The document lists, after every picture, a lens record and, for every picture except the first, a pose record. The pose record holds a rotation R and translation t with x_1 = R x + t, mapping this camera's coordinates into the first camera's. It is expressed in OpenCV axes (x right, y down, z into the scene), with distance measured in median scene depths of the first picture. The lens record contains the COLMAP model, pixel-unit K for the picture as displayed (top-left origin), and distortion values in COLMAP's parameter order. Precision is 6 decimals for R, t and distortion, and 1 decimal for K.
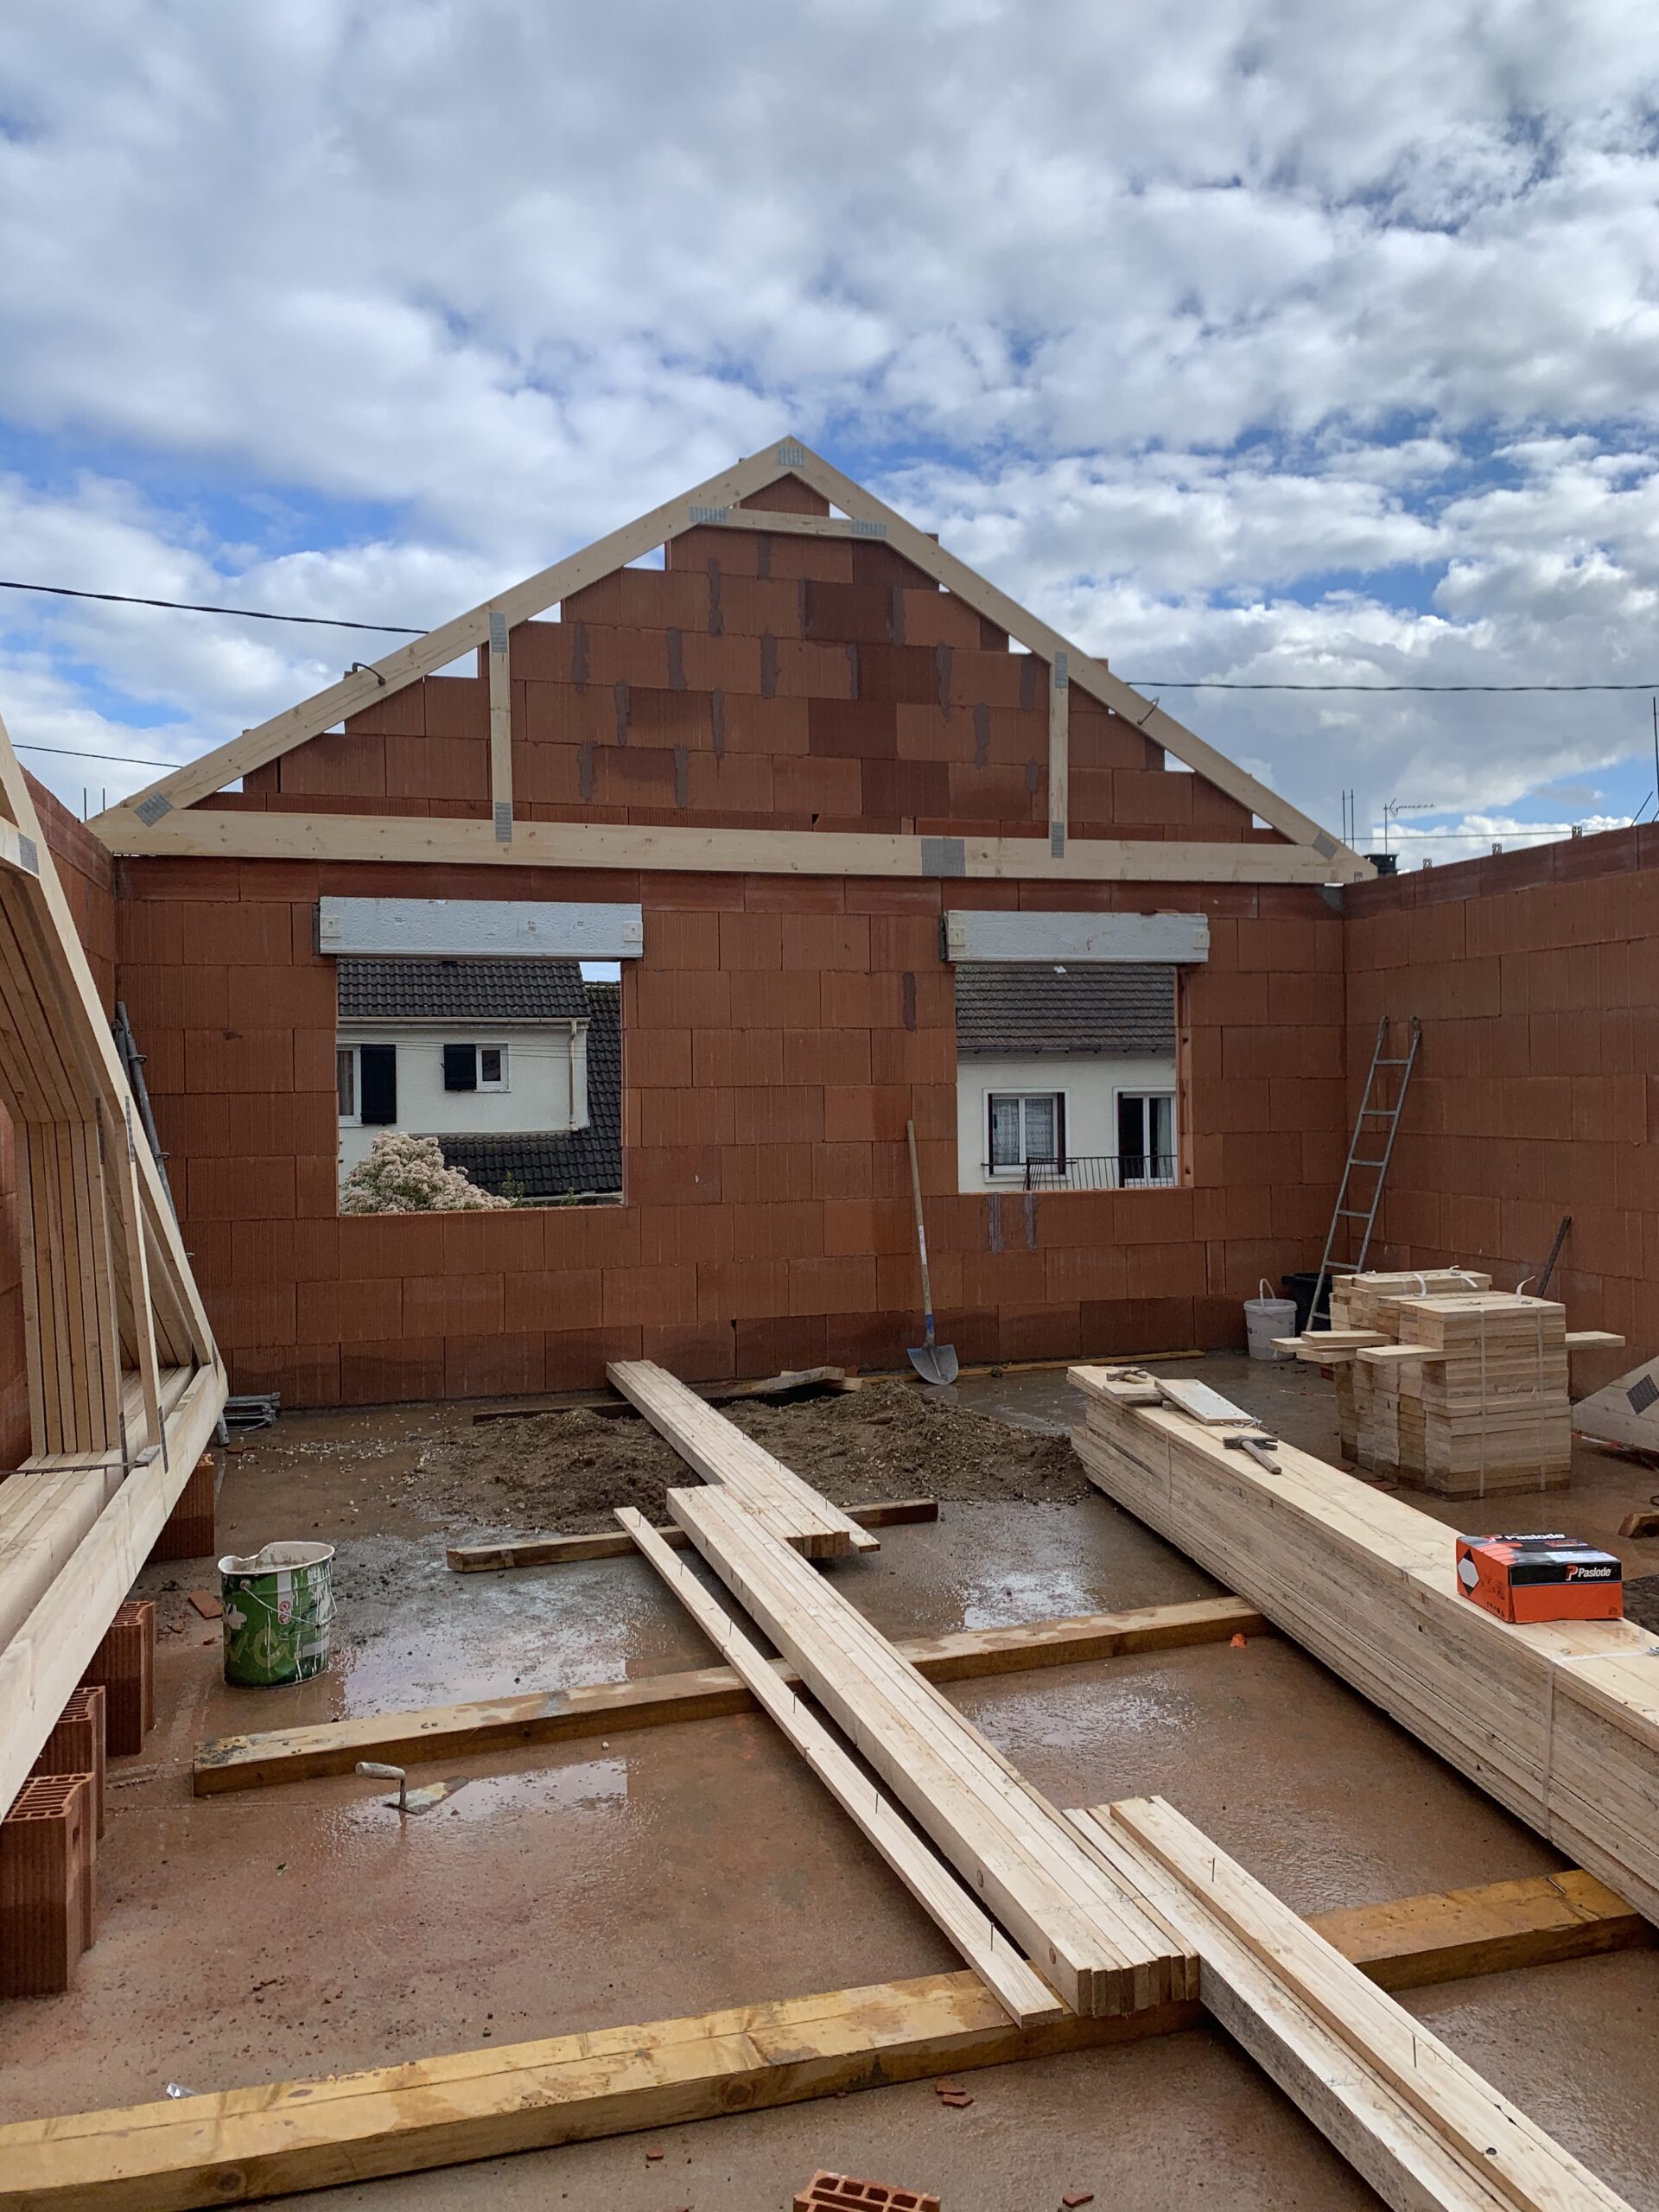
lens RADIAL K [[1711.0, 0, 829.5], [0, 1711.0, 1106.0], [0, 0, 1]] dist [-0.001954, -0.003215]
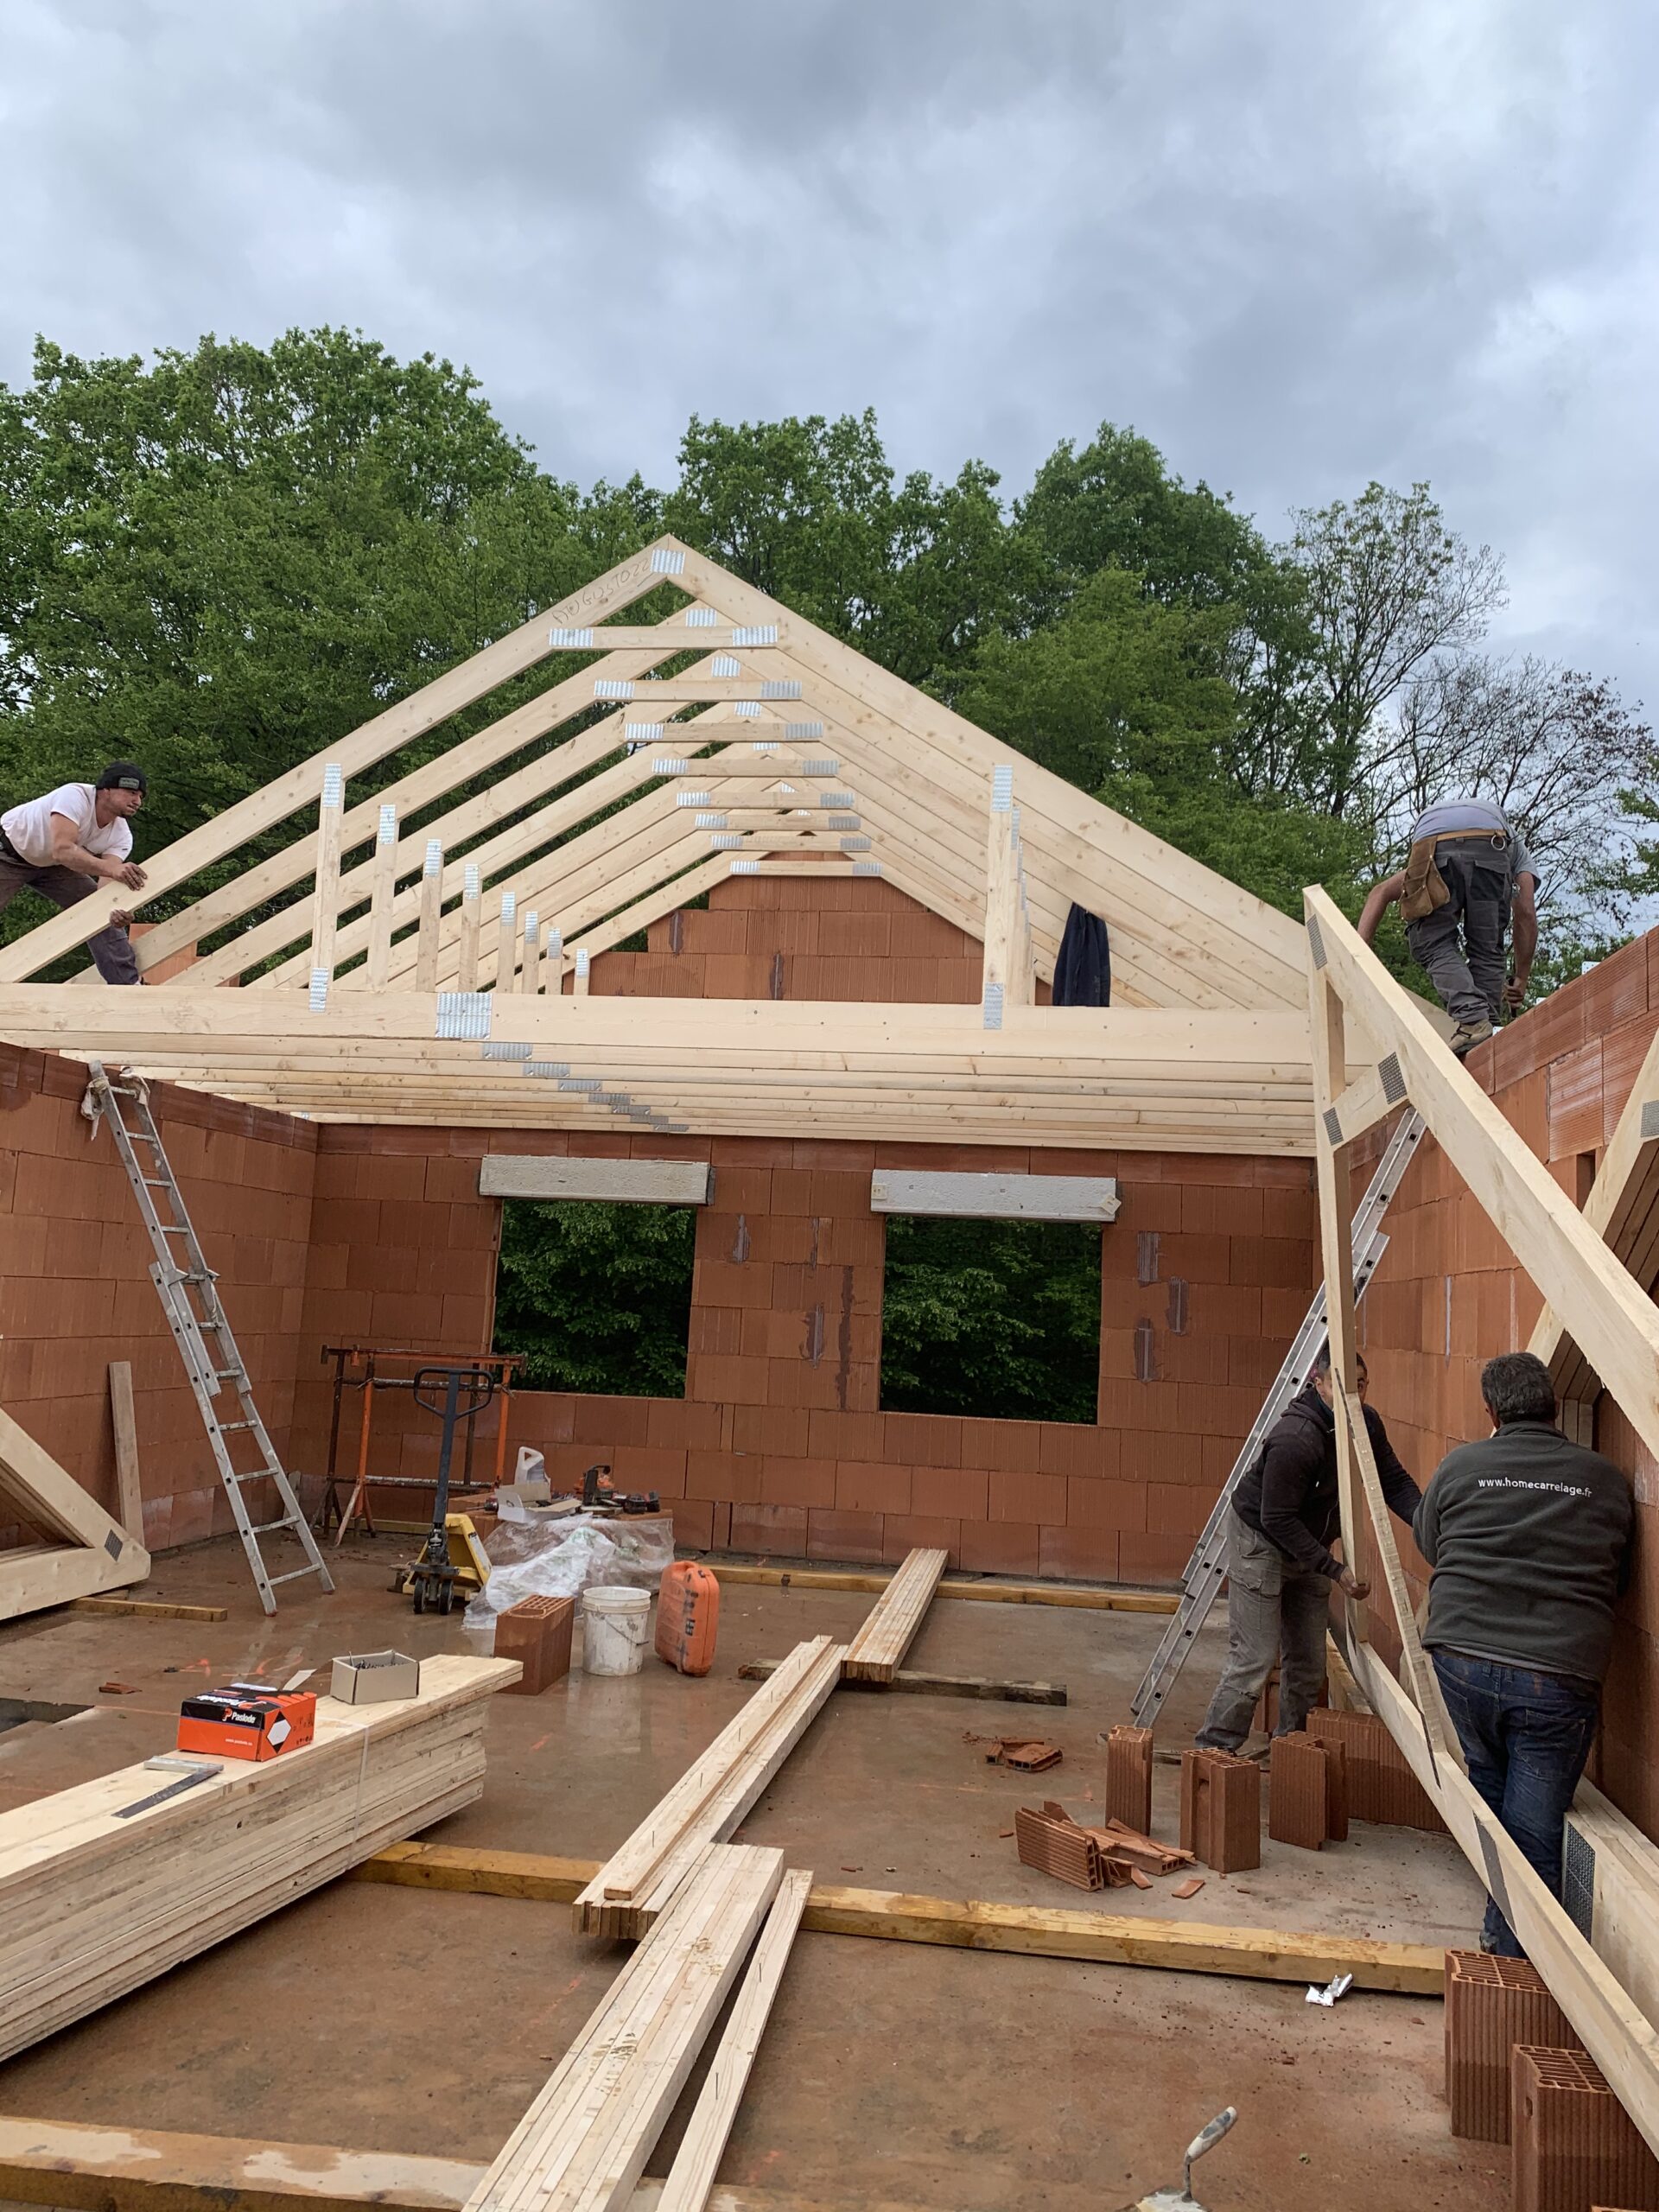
lens RADIAL K [[1711.0, 0, 829.5], [0, 1711.0, 1106.0], [0, 0, 1]] dist [-0.001954, -0.003215]
pose [[-0.913901, 0.008489, 0.405849, -0.520069], [-0.039445, 0.993193, -0.109599, -0.044111], [-0.404017, -0.116172, -0.907345, 2.276761]]
